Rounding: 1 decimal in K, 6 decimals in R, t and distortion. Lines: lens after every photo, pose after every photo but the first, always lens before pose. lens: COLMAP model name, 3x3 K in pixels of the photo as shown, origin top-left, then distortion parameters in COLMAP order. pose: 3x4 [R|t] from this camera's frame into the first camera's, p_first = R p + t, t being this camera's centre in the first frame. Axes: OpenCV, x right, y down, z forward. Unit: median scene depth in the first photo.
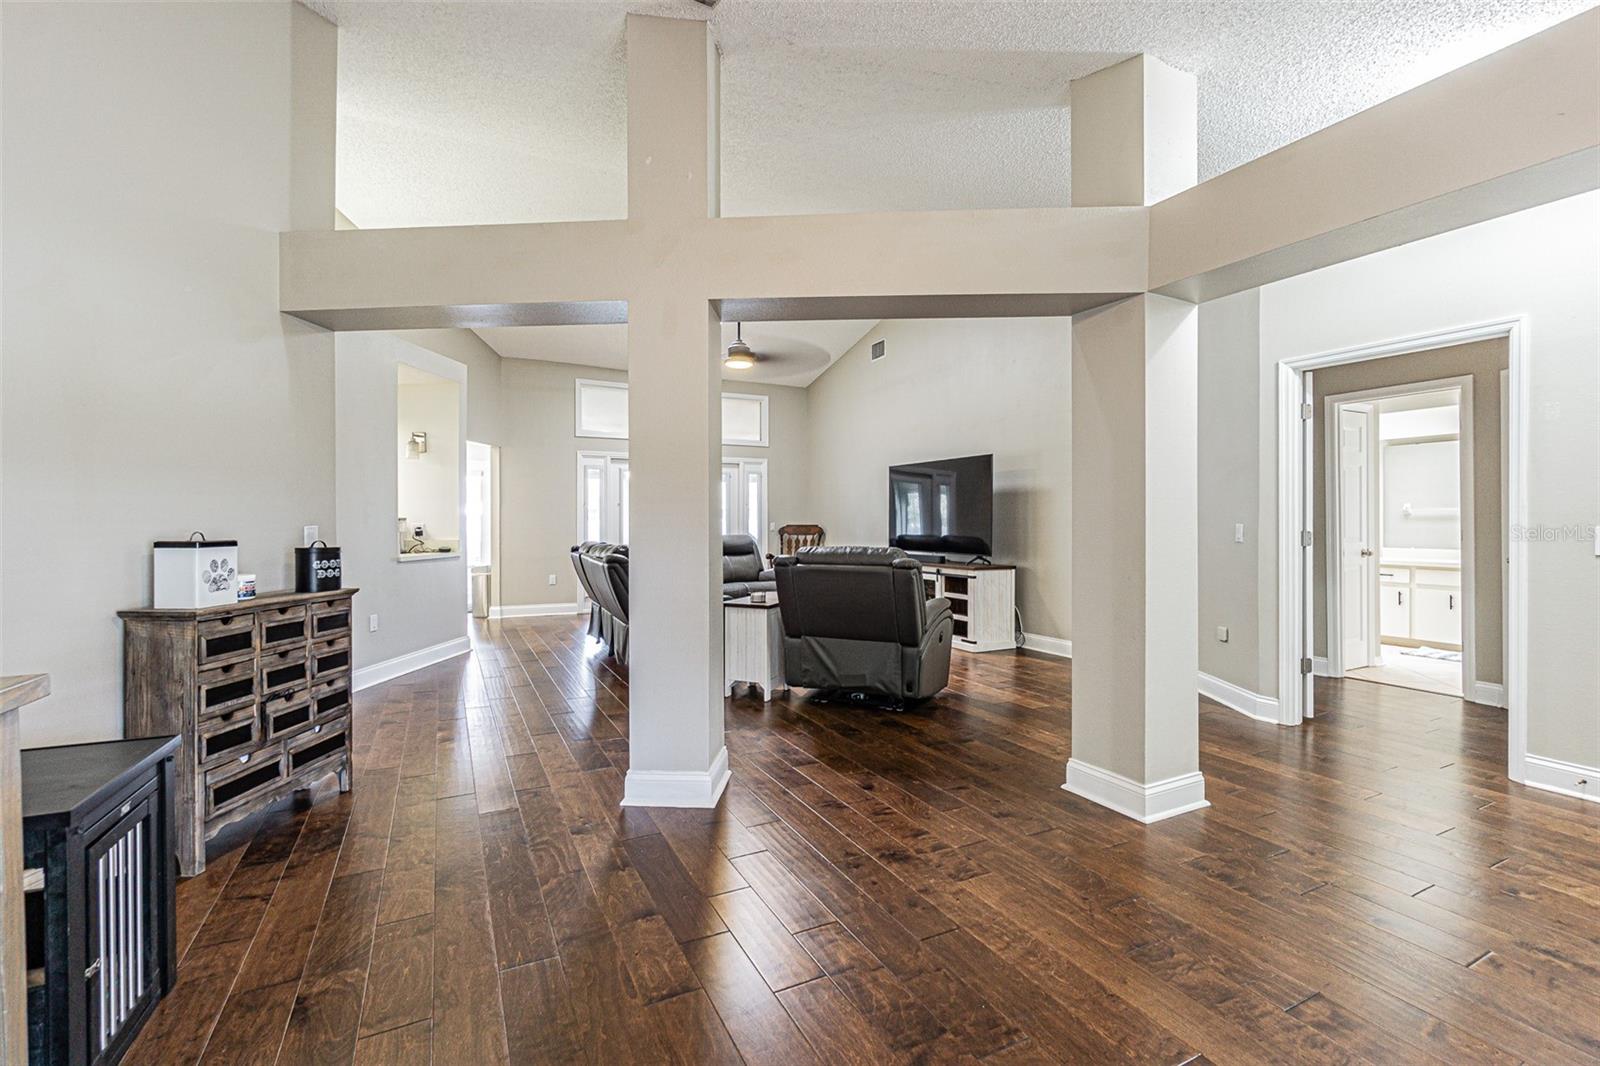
lens RADIAL K [[693.1, 0, 794.0], [0, 693.1, 529.2], [0, 0, 1]] dist [-0.000908, -0.000474]
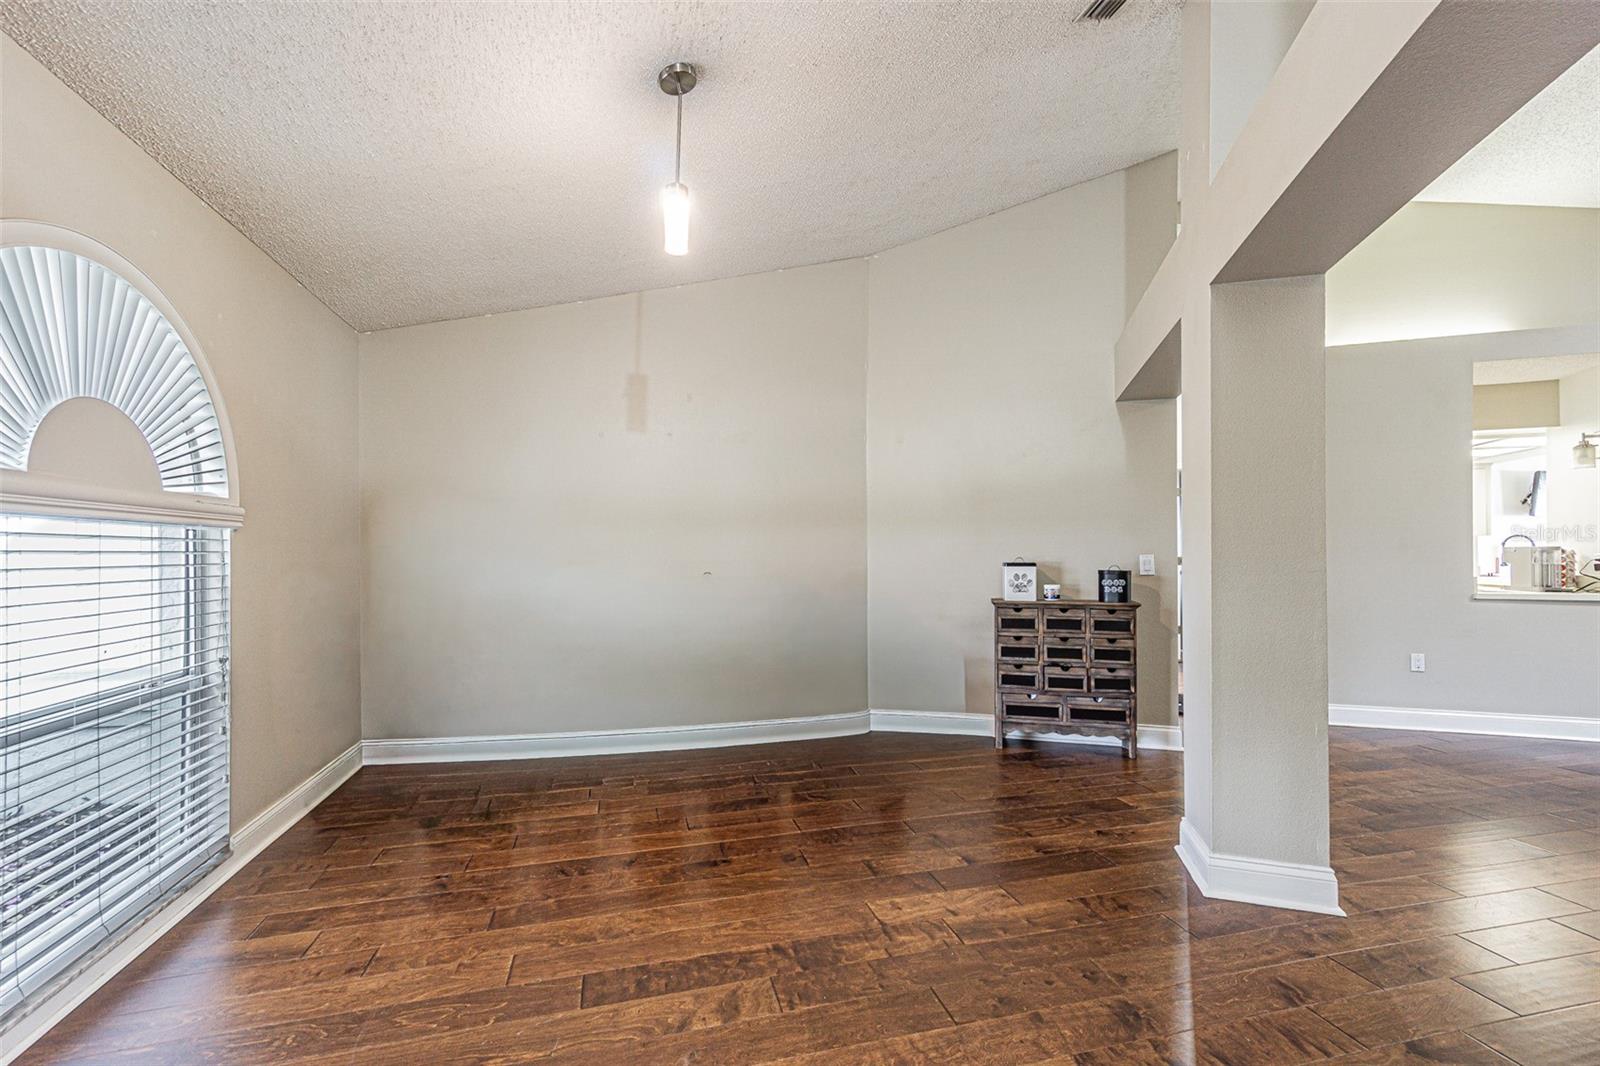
lens RADIAL K [[670.3, 0, 794.1], [0, 670.3, 554.1], [0, 0, 1]] dist [0.002176, 0.000290]
pose [[-0.206459, 0.003173, -0.978450, 0.819422], [-0.009237, 0.999944, 0.005192, -0.007395], [0.978412, 0.010110, -0.206418, 0.726472]]
